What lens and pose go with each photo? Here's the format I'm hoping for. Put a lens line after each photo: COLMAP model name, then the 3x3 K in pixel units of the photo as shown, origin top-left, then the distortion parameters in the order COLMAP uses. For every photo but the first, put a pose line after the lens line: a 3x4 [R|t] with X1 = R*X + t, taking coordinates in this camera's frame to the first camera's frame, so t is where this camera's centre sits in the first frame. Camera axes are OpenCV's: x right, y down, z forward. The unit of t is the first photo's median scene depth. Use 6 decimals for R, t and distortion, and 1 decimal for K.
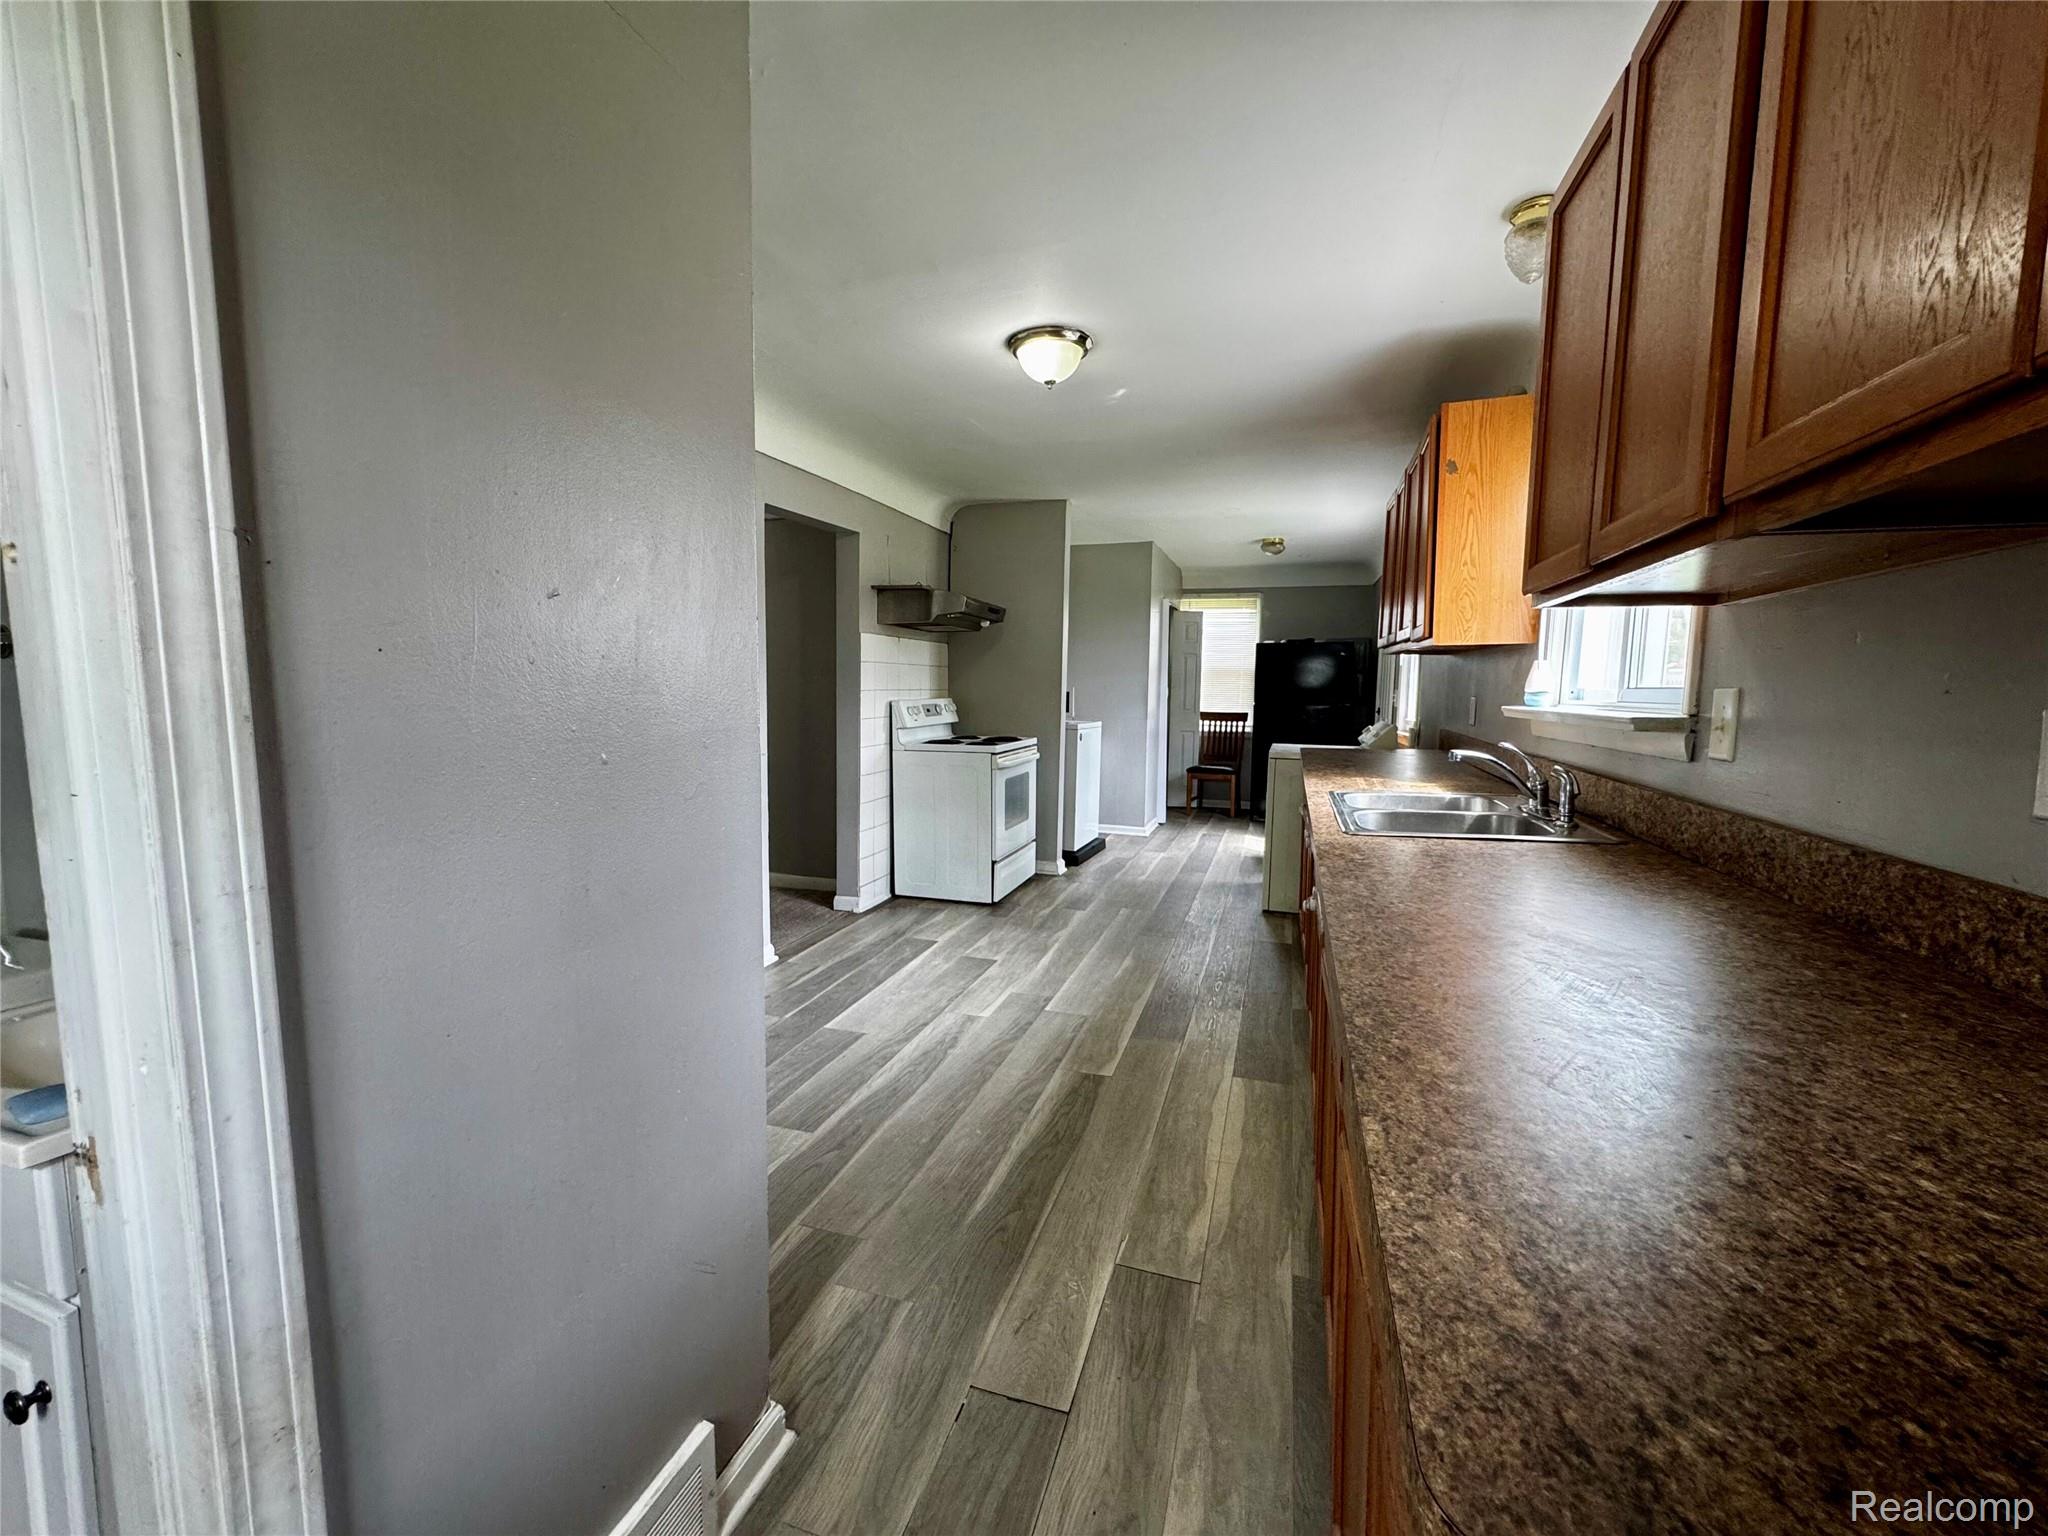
lens RADIAL K [[818.3, 0, 1021.5], [0, 818.3, 768.2], [0, 0, 1]] dist [-0.000832, 0.000733]
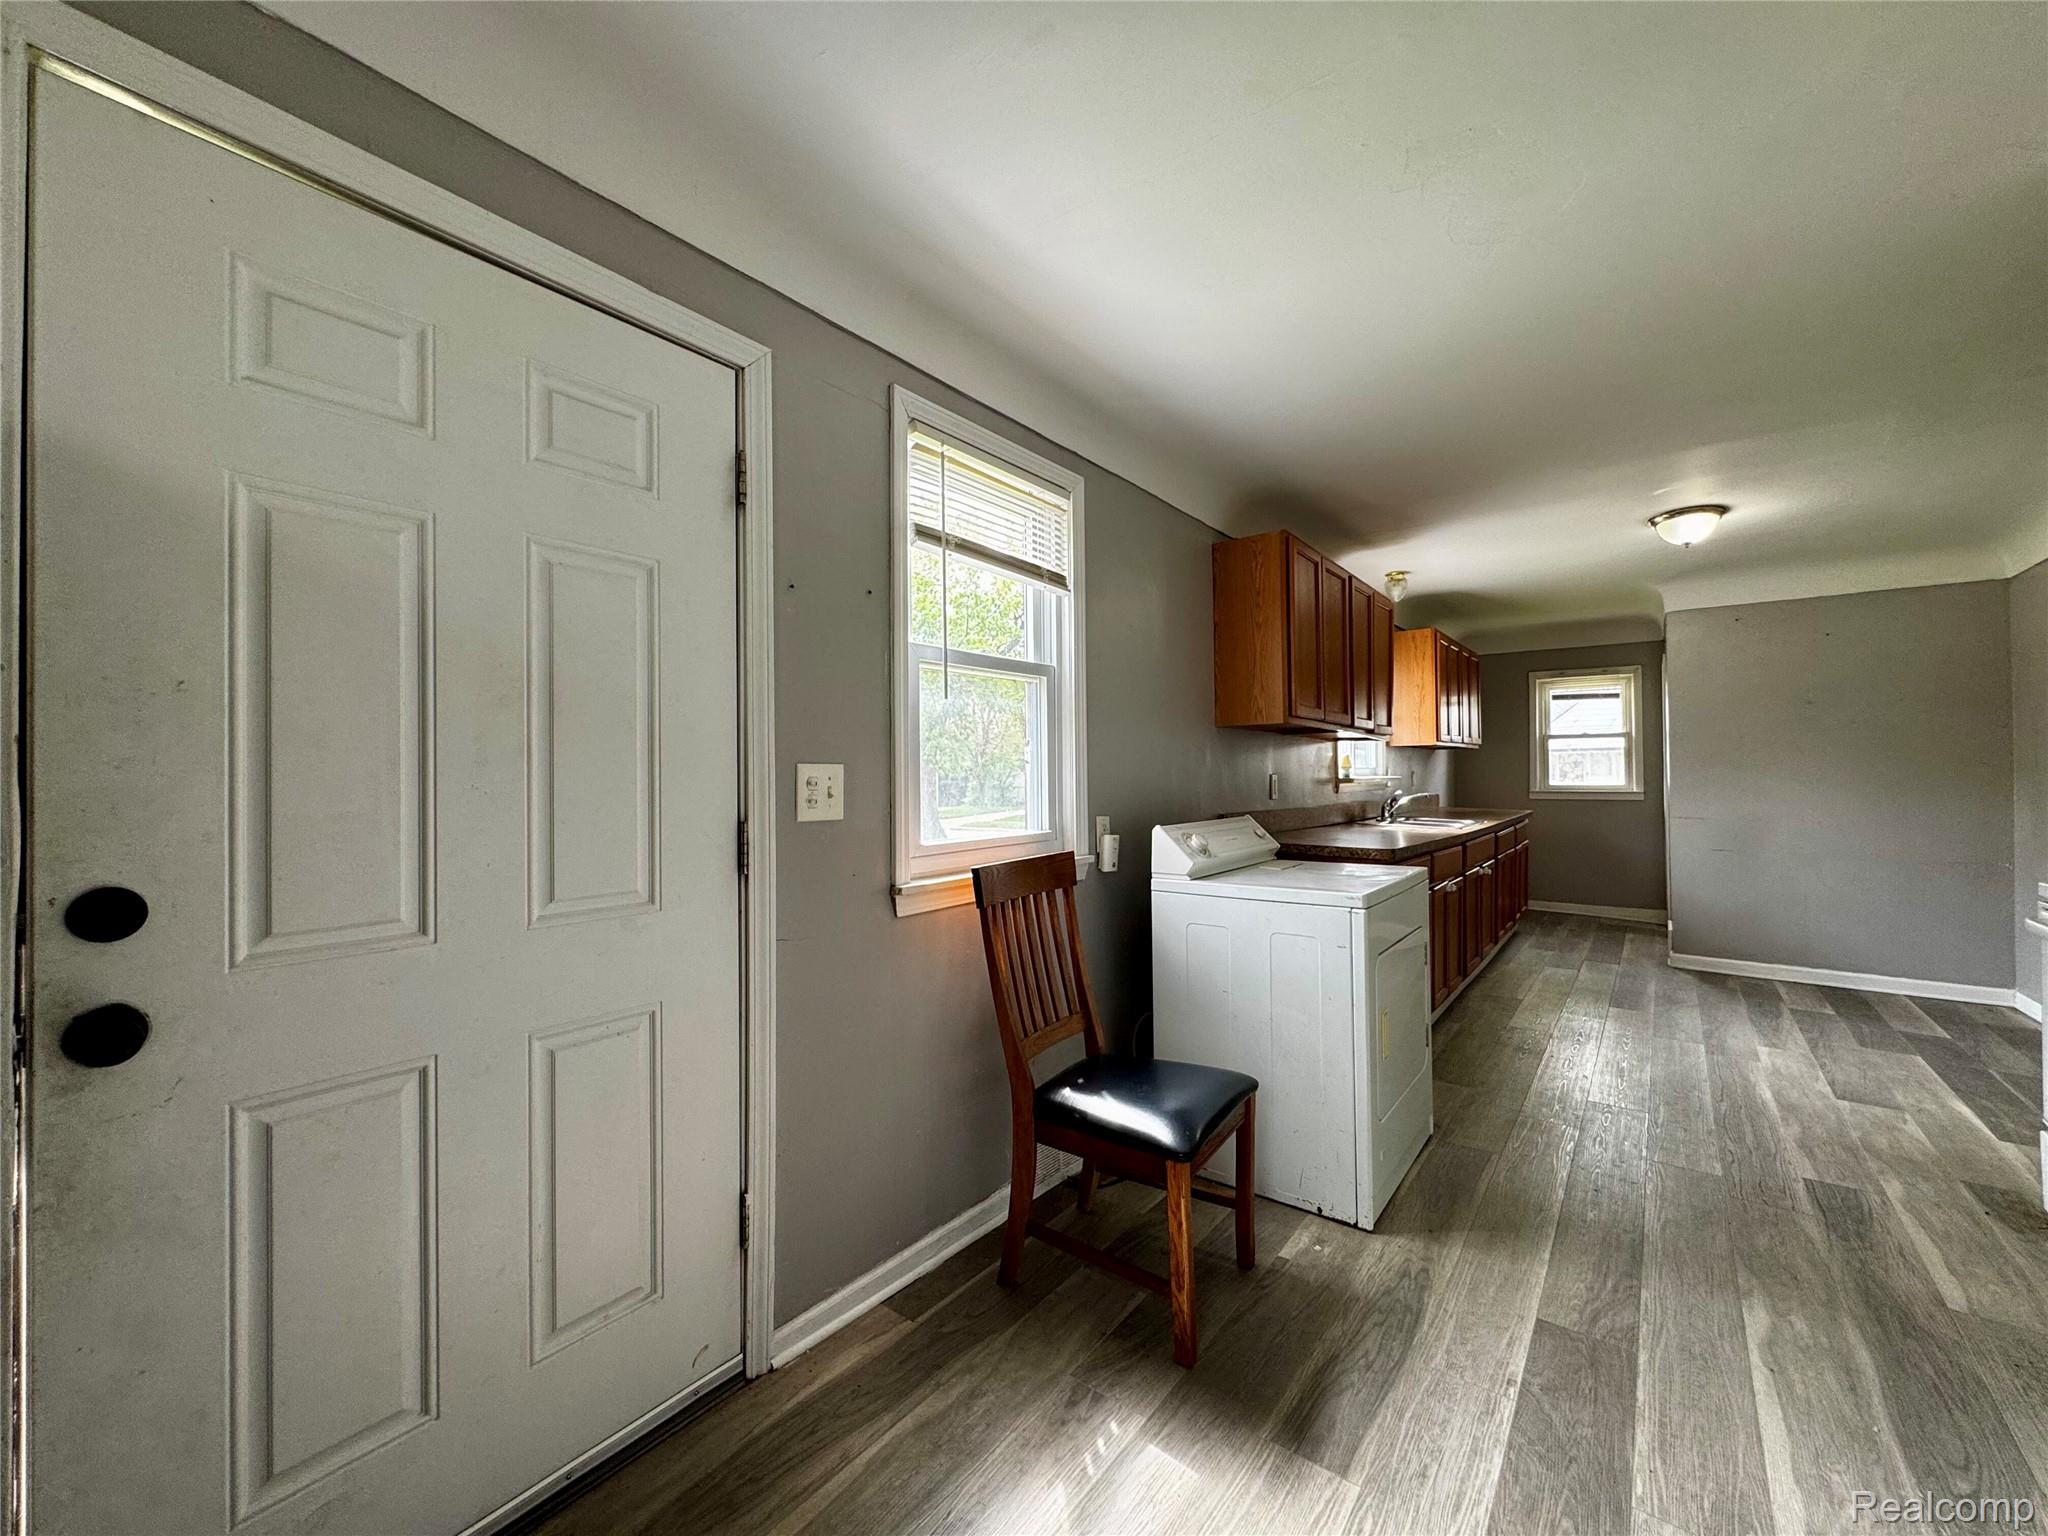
lens RADIAL K [[818.3, 0, 1030.0], [0, 818.3, 770.8], [0, 0, 1]] dist [-0.000832, 0.000733]
pose [[-0.941364, 0.002122, 0.337386, 0.447239], [0.033599, 0.995599, 0.087485, -0.186350], [-0.335715, 0.093691, -0.937292, 1.986724]]
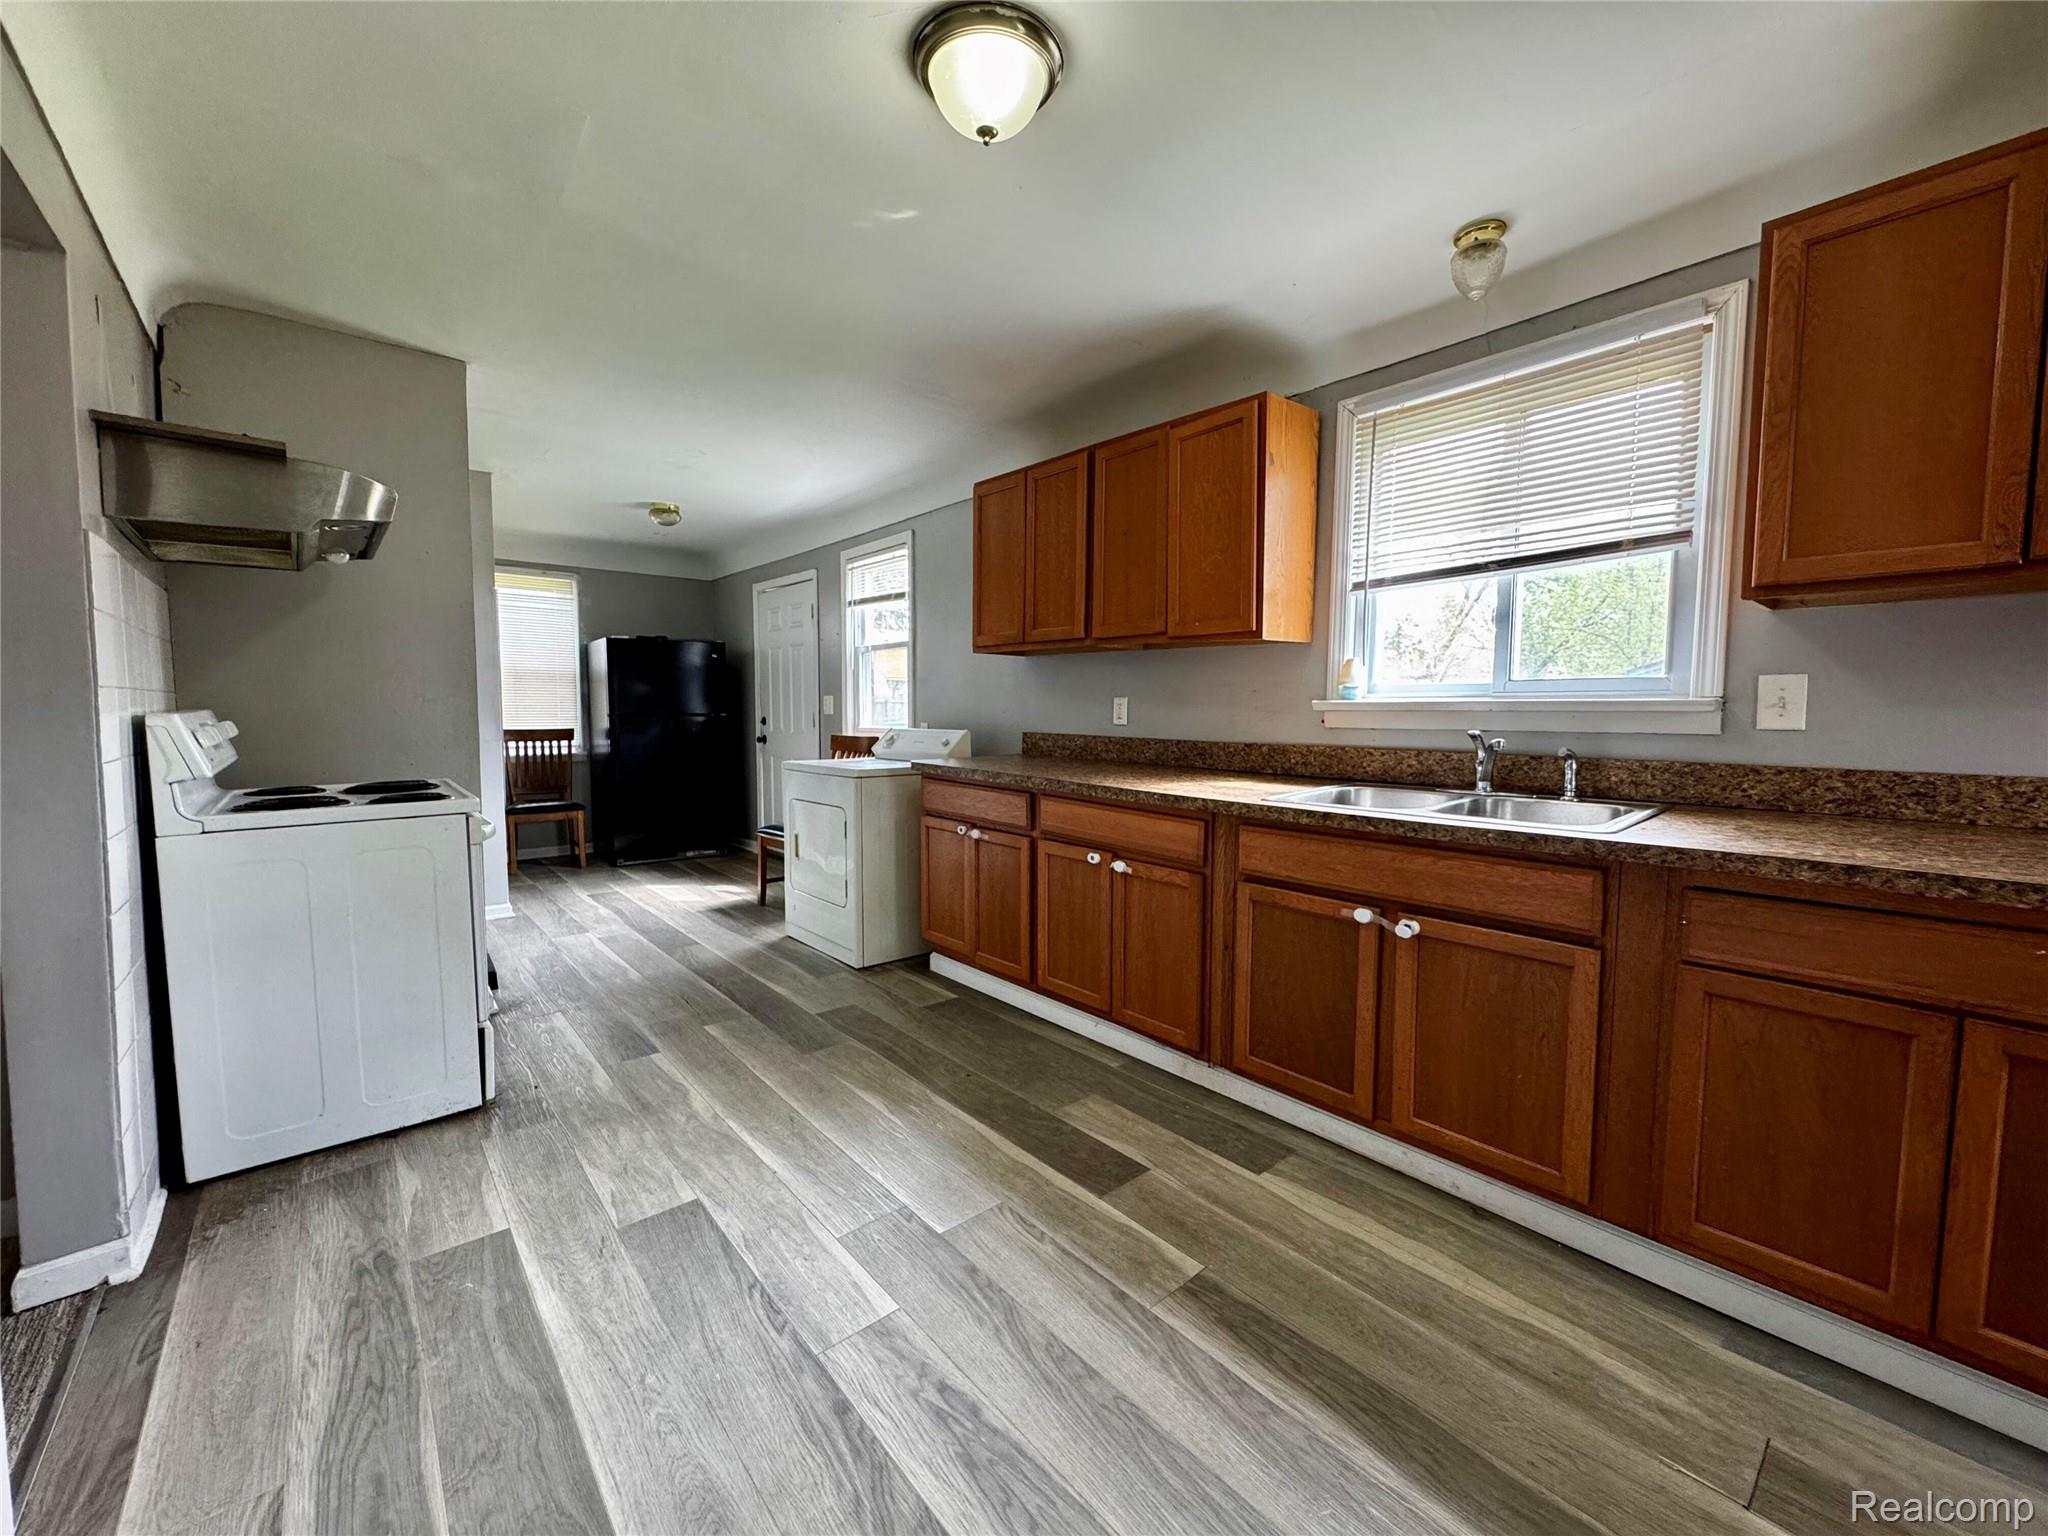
lens RADIAL K [[818.3, 0, 1029.4], [0, 818.3, 767.7], [0, 0, 1]] dist [-0.000832, 0.000733]
pose [[0.519581, -0.072378, 0.851350, -0.342998], [0.088472, 0.995607, 0.030648, -0.038035], [-0.849828, 0.059397, 0.523702, 0.524815]]
